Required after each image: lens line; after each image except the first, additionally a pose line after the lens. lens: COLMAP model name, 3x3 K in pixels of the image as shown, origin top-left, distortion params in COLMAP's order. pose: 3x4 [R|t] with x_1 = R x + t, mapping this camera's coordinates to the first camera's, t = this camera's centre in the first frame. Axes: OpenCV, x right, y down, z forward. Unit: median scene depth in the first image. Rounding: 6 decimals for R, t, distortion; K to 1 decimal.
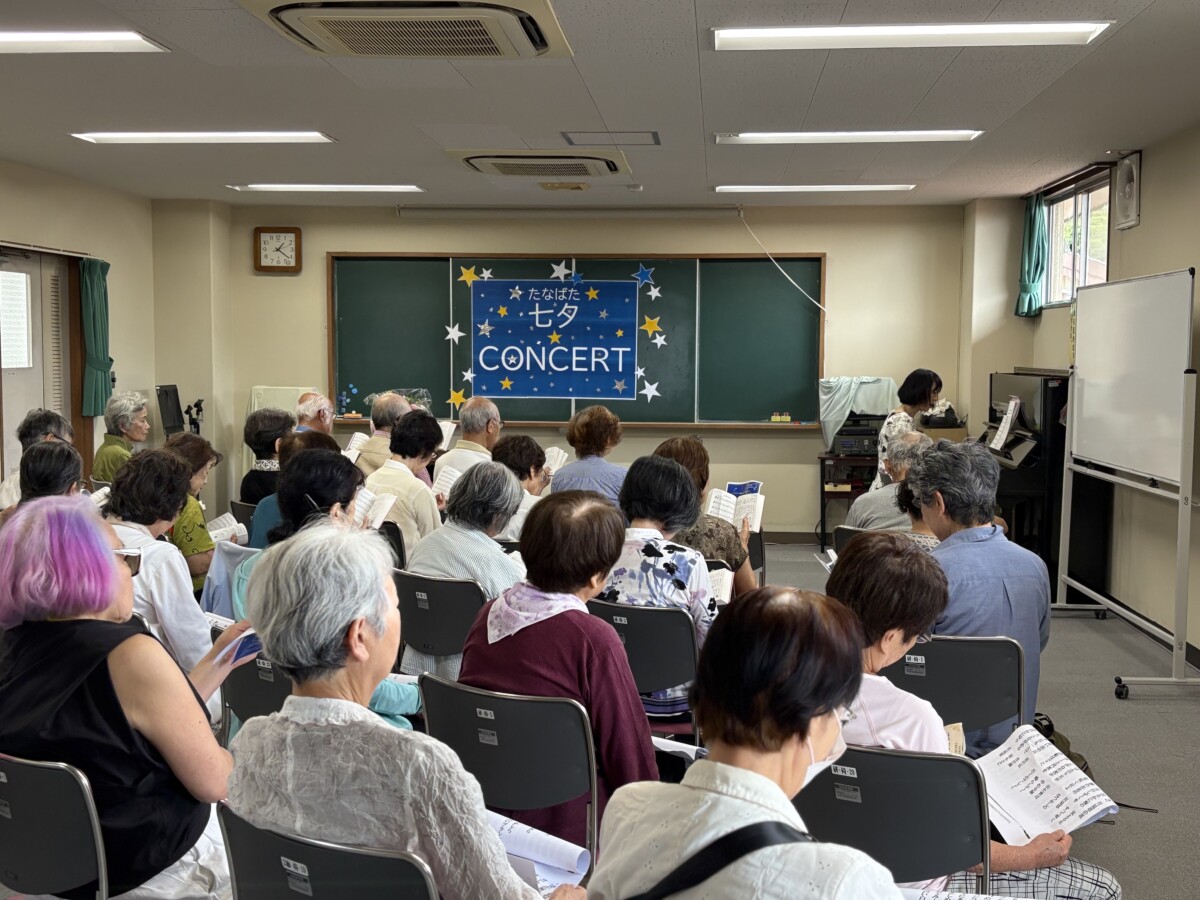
lens RADIAL K [[1443.5, 0, 600.0], [0, 1443.5, 450.0], [0, 0, 1]] dist [0.174584, -0.657829]
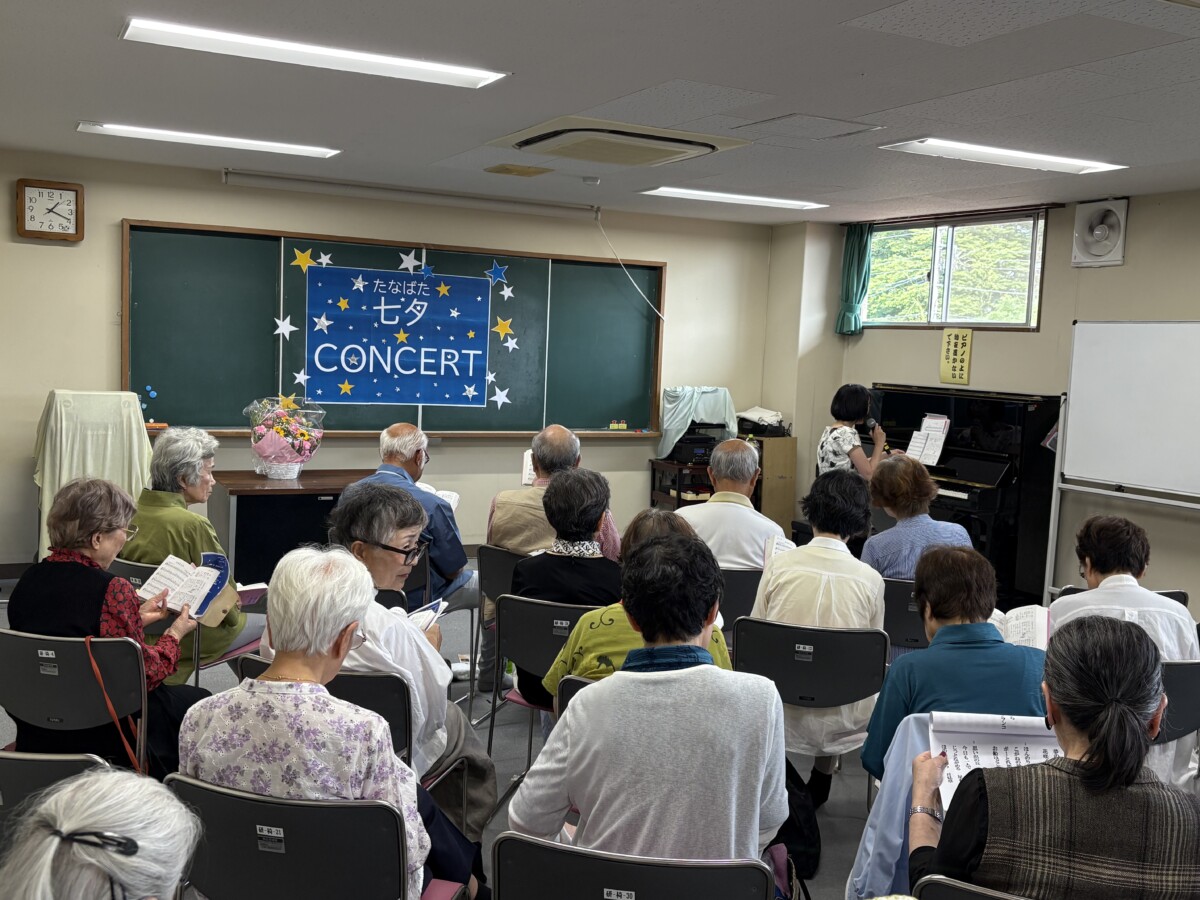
lens RADIAL K [[1169.4, 0, 566.2], [0, 1169.4, 447.0], [0, 0, 1]] dist [0.097173, -0.340740]
pose [[0.856877, -0.016041, 0.515271, -0.318829], [-0.000660, 0.999481, 0.032212, -0.033410], [-0.515521, -0.027942, 0.856422, 0.330811]]
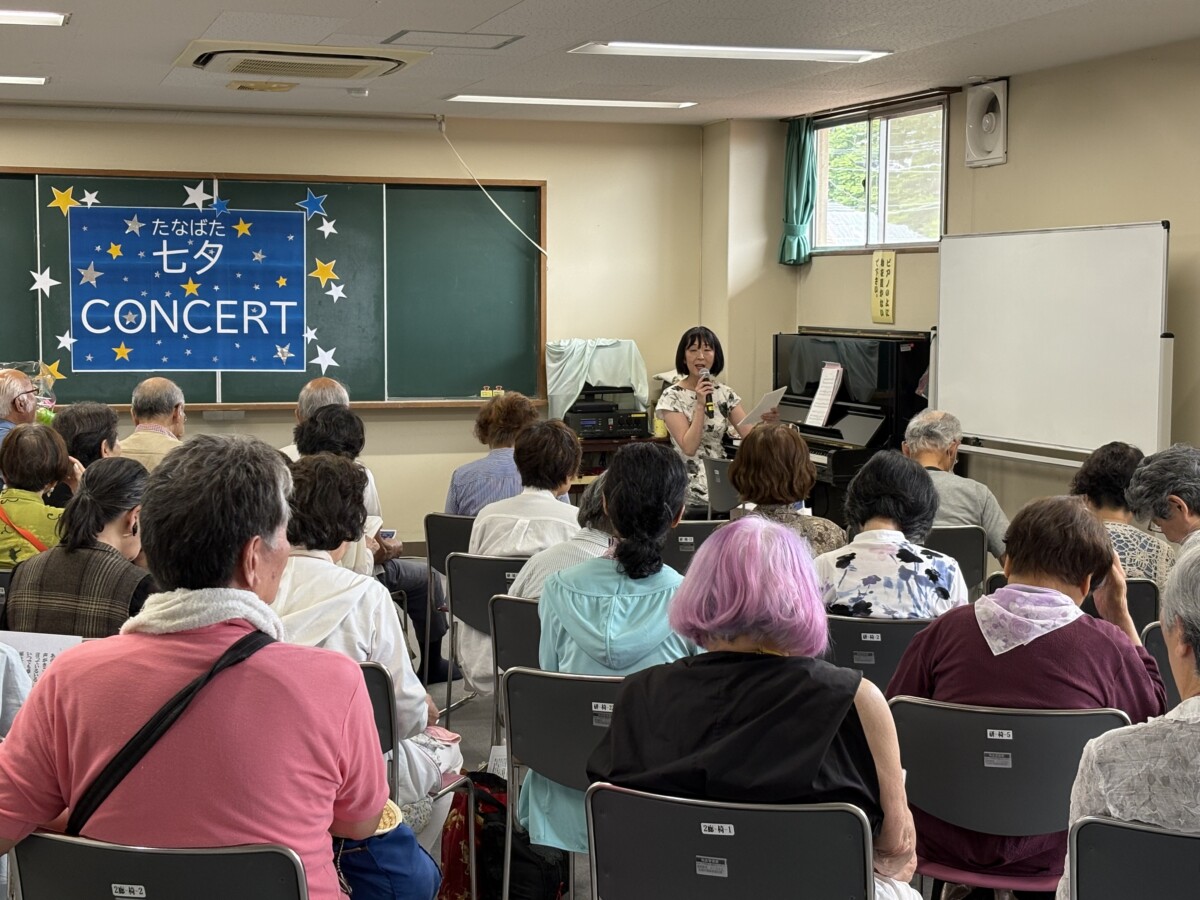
lens RADIAL K [[2026.5, 0, 600.0], [0, 2026.5, 450.0], [0, 0, 1]] dist [0.216889, -1.184671]
pose [[0.928414, -0.030454, 0.370298, -0.223950], [0.026556, 0.999525, 0.015622, -0.006880], [-0.370598, -0.004670, 0.928781, -0.028693]]
